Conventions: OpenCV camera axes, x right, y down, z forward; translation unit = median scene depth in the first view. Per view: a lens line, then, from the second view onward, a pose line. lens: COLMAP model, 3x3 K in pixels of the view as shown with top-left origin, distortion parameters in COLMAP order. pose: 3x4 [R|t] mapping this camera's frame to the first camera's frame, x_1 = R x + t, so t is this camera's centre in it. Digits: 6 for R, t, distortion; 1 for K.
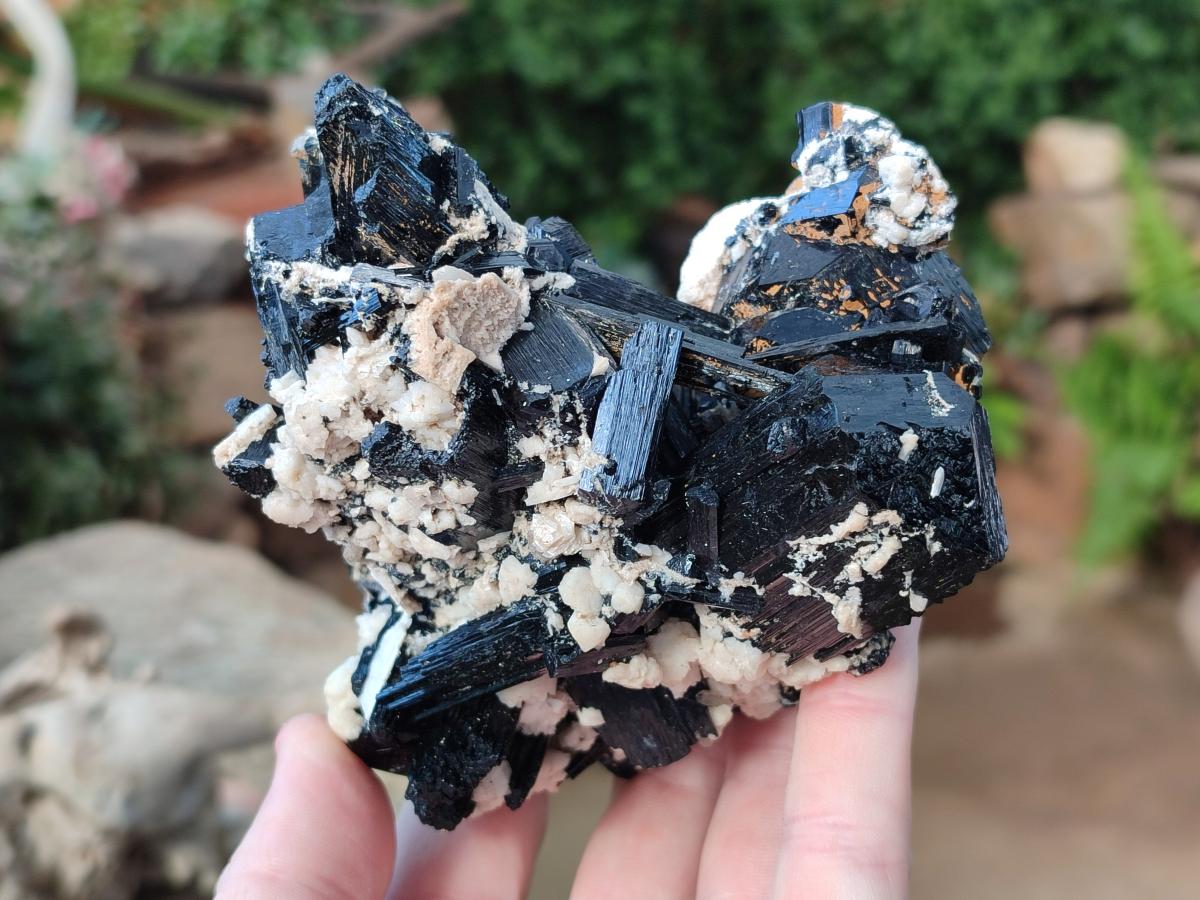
lens RADIAL K [[1846.7, 0, 600.0], [0, 1846.7, 450.0], [0, 0, 1]] dist [0.395601, -3.125433]
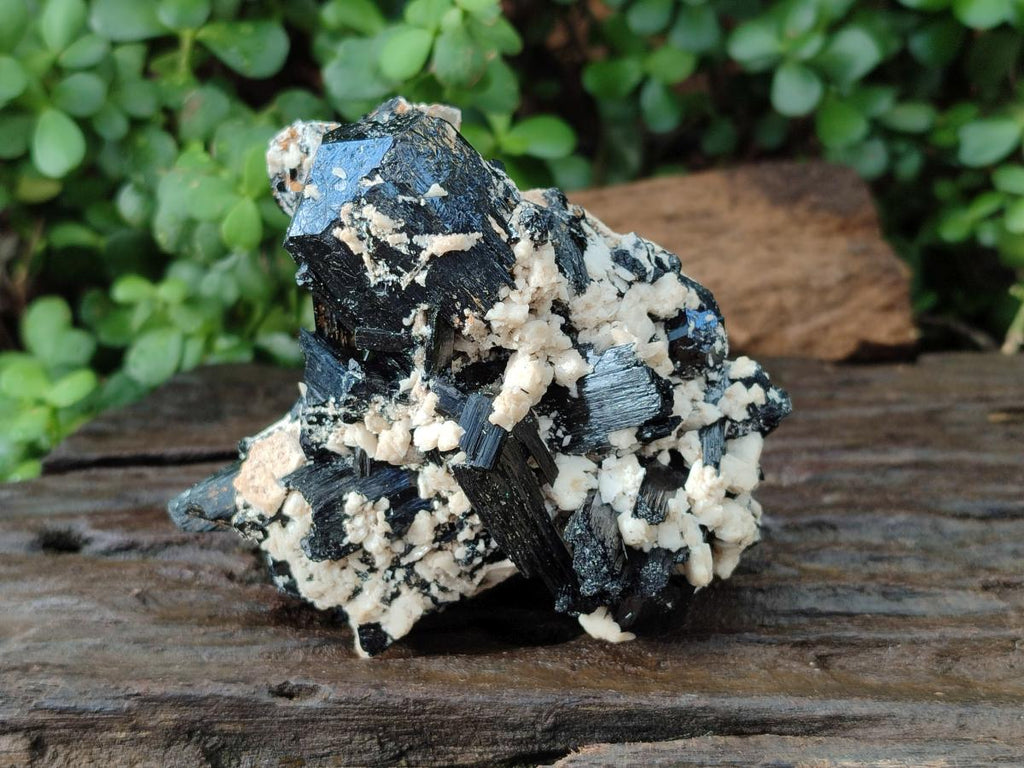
lens RADIAL K [[1575.8, 0, 512.0], [0, 1575.8, 384.0], [0, 0, 1]] dist [0.395601, -3.125433]
pose [[0.094320, -0.975657, -0.197983, 0.262986], [0.708472, 0.205495, -0.675158, 0.900109], [0.699407, -0.076584, 0.710608, 0.228830]]
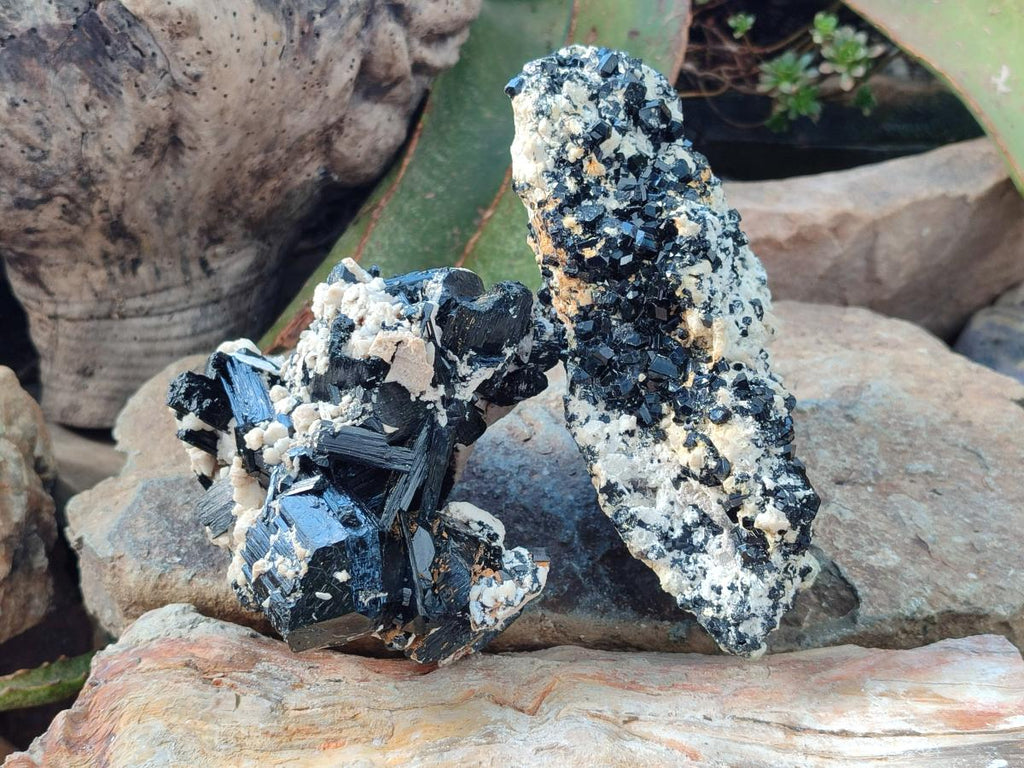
lens RADIAL K [[1575.8, 0, 512.0], [0, 1575.8, 384.0], [0, 0, 1]] dist [0.395601, -3.125433]
pose [[0.045646, 0.945815, -0.321482, 0.485451], [-0.994286, 0.074102, 0.076837, -0.300141], [0.096496, 0.316137, 0.943793, -0.548511]]
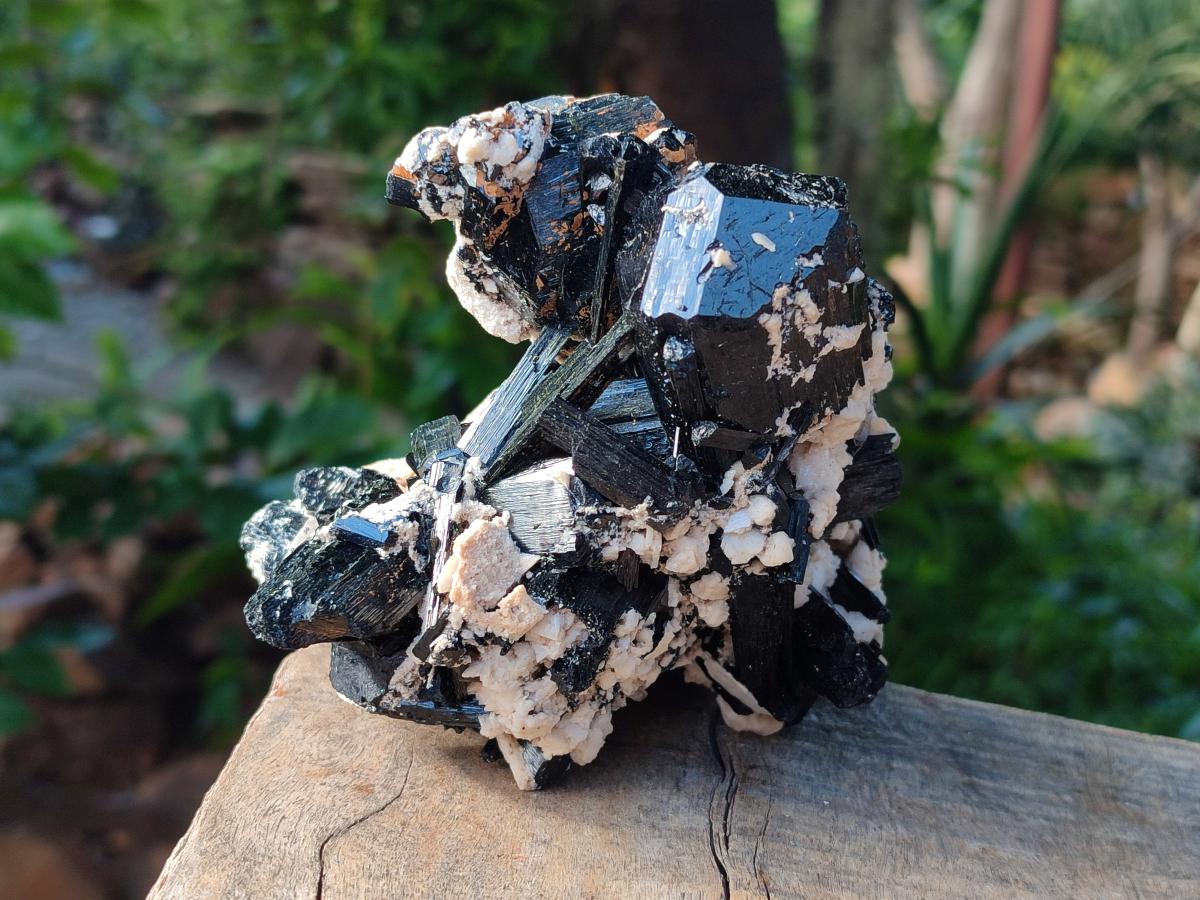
lens RADIAL K [[1846.7, 0, 600.0], [0, 1846.7, 450.0], [0, 0, 1]] dist [0.395601, -3.125433]
pose [[0.324520, -0.925535, -0.195122, 0.240344], [0.944592, 0.306350, 0.117881, -0.160062], [-0.049327, -0.222565, 0.973669, -0.092335]]
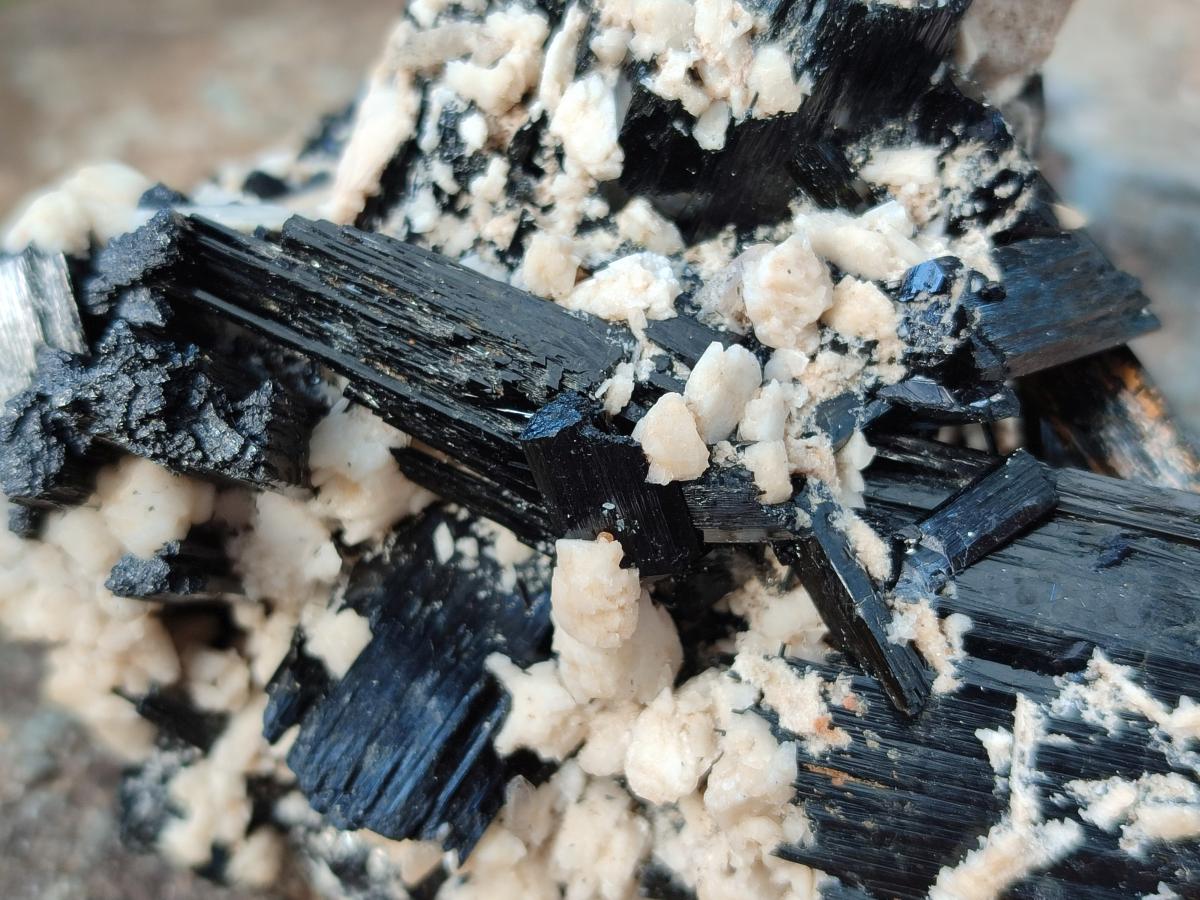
lens RADIAL K [[1909.0, 0, 641.0], [0, 1909.0, 450.3], [0, 0, 1]] dist [0.374348, -2.734779]
pose [[0.521659, 0.852549, 0.032119, -0.024774], [-0.716823, 0.458404, -0.525385, 0.373698], [-0.462640, 0.251048, 0.850258, 0.584366]]
